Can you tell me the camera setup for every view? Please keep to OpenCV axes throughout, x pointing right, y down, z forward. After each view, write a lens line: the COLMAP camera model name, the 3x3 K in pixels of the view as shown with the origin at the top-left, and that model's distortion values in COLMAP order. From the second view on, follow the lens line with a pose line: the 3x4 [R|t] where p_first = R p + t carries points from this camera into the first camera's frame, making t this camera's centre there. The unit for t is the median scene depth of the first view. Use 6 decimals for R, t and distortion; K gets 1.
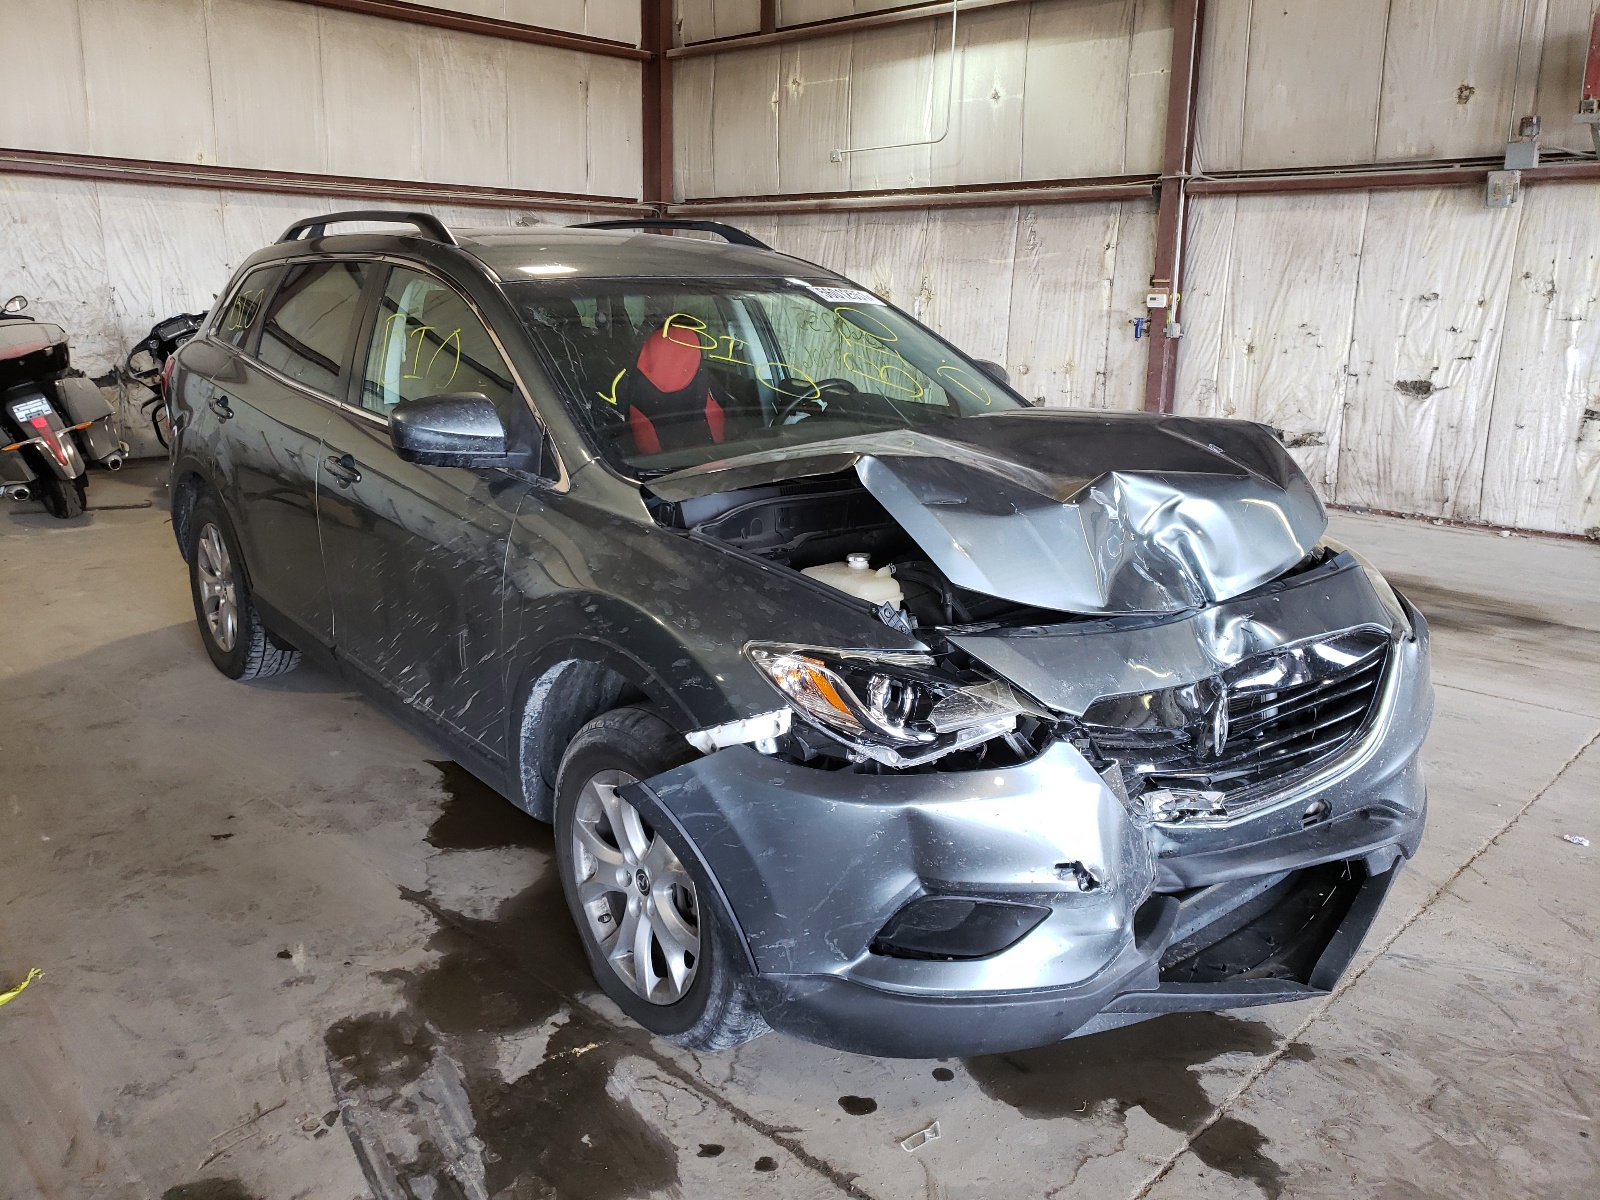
lens RADIAL K [[1297.9, 0, 803.4], [0, 1297.9, 610.5], [0, 0, 1]] dist [0.061468, 0.013934]
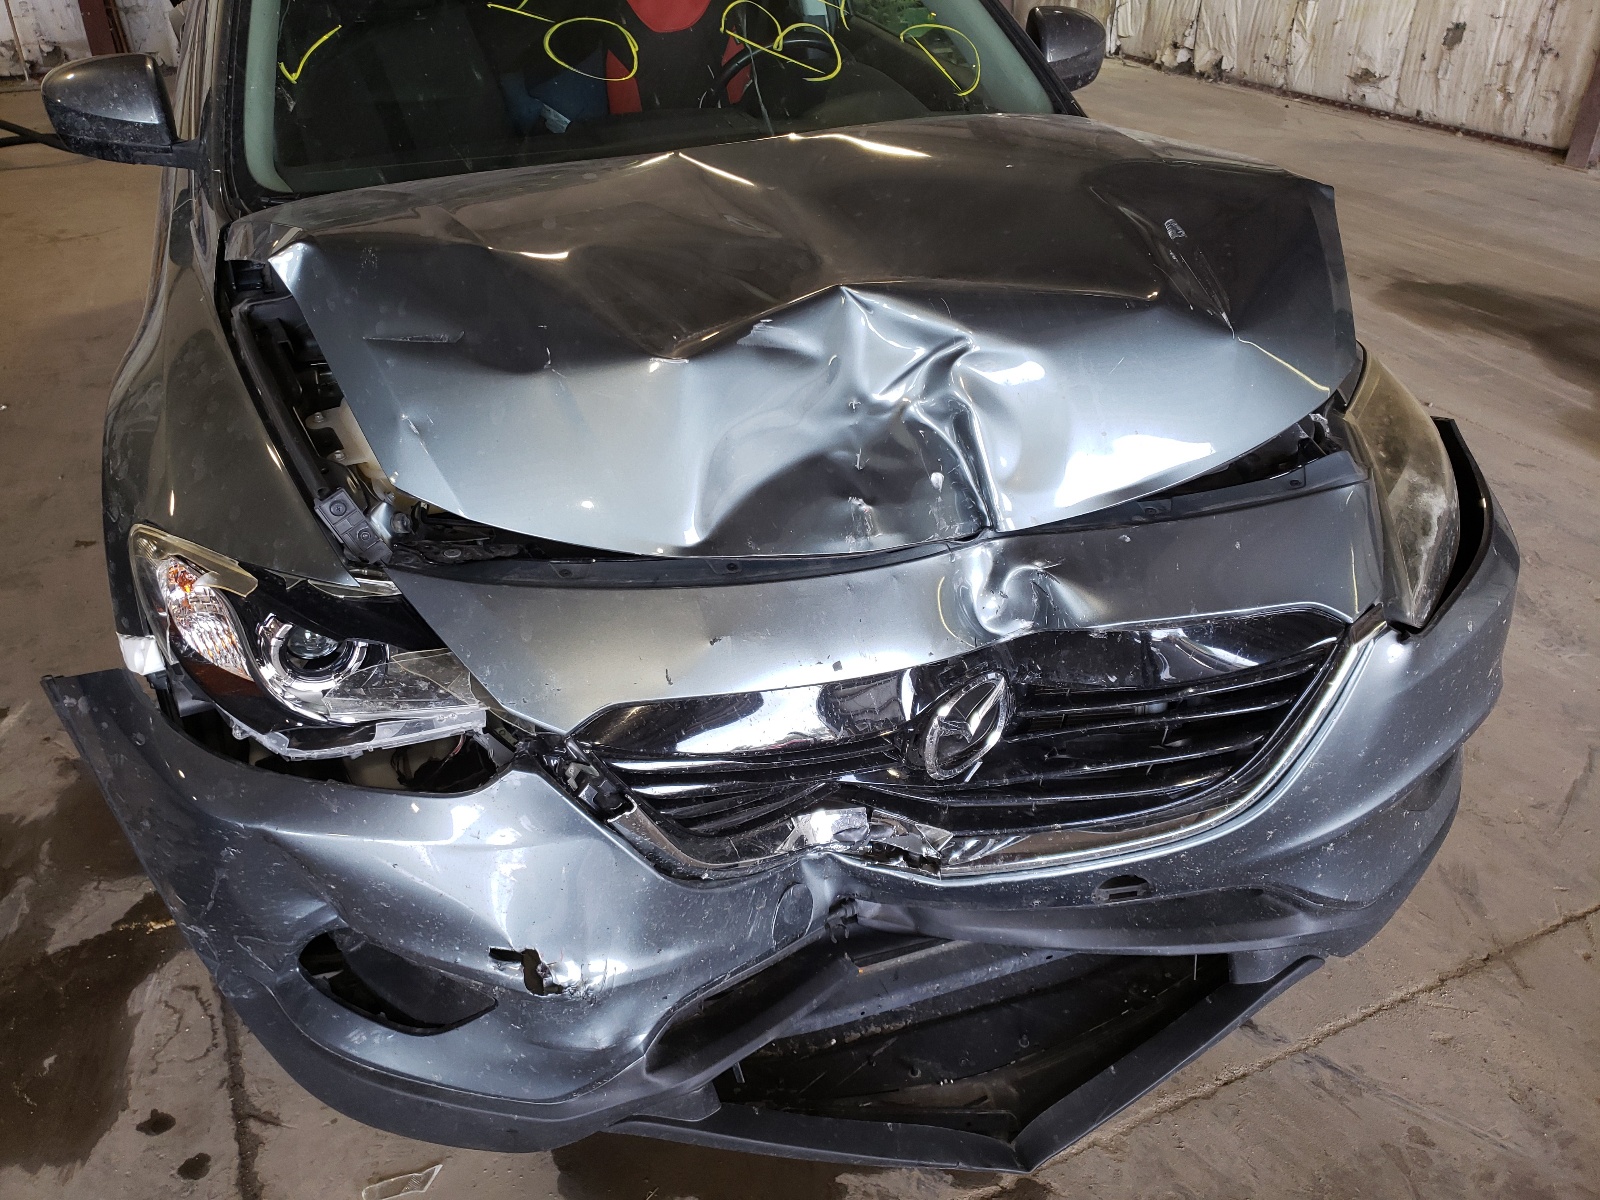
lens RADIAL K [[1221.1, 0, 804.5], [0, 1221.1, 588.9], [0, 0, 1]] dist [0.028492, -0.005508]
pose [[0.924946, 0.185971, -0.331497, 0.366671], [-0.081193, 0.948672, 0.305662, -0.123322], [0.371326, -0.255806, 0.892569, 0.416764]]
